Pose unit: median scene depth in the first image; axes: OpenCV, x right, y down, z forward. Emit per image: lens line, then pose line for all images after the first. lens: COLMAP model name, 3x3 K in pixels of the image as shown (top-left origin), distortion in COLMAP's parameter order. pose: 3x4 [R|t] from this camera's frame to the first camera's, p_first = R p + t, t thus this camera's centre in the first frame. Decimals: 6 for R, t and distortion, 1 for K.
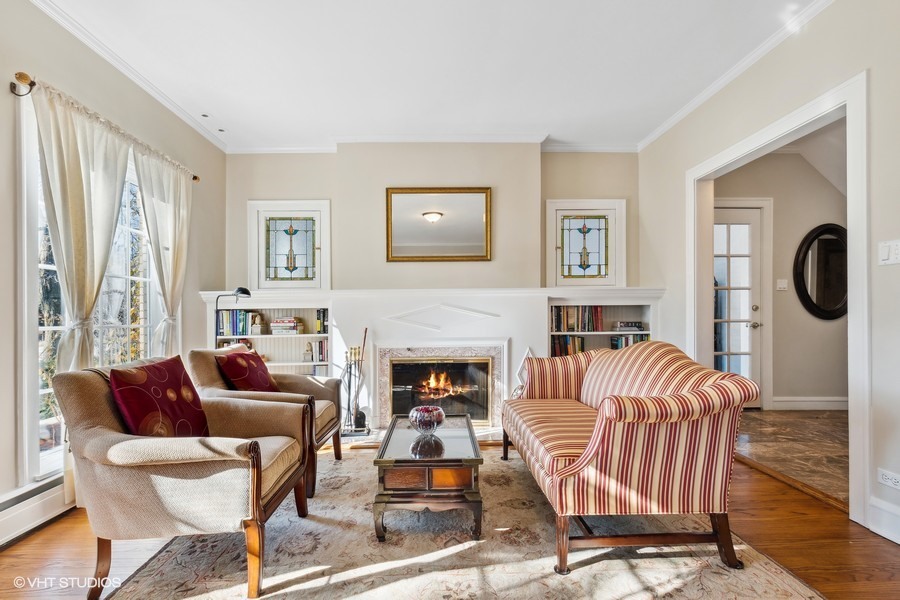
lens RADIAL K [[397.5, 0, 436.3], [0, 397.5, 312.0], [0, 0, 1]] dist [-0.000036, -0.000085]
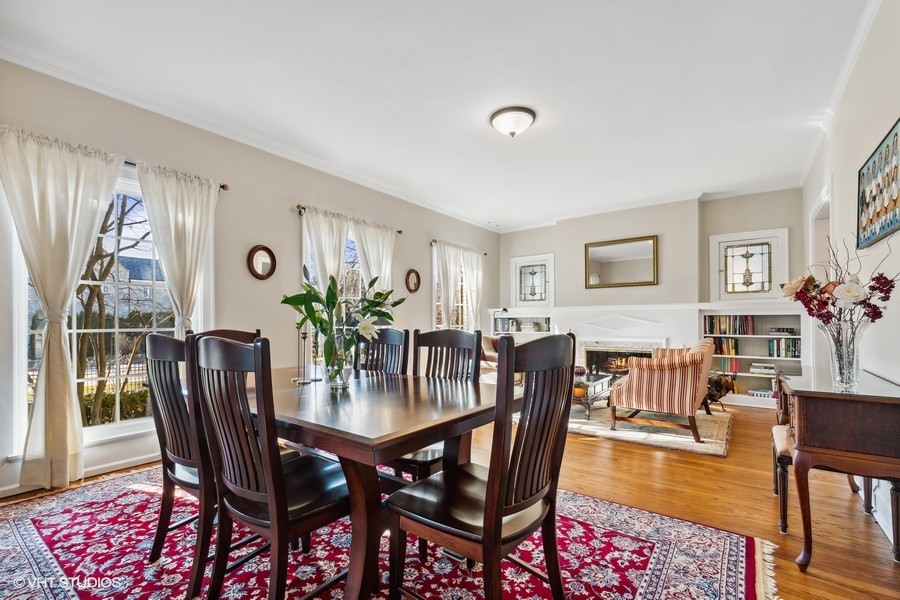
lens RADIAL K [[399.3, 0, 445.1], [0, 399.3, 317.9], [0, 0, 1]] dist [0.001819, 0.000043]
pose [[0.789729, 0.001149, -0.613454, 0.428672], [0.001593, 0.999991, 0.003924, -0.014135], [0.613453, -0.004076, 0.789720, -0.656446]]
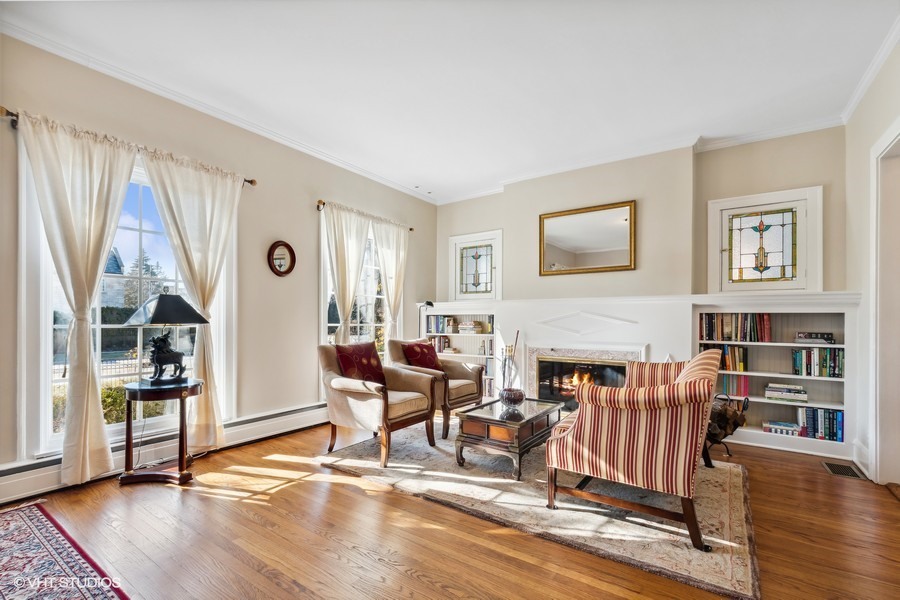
lens RADIAL K [[399.4, 0, 445.9], [0, 399.4, 317.5], [0, 0, 1]] dist [-0.001371, -0.000051]
pose [[0.808943, 0.009826, -0.587805, 0.357679], [-0.007980, 0.999952, 0.005734, -0.005869], [0.587833, 0.000053, 0.808982, -0.146133]]
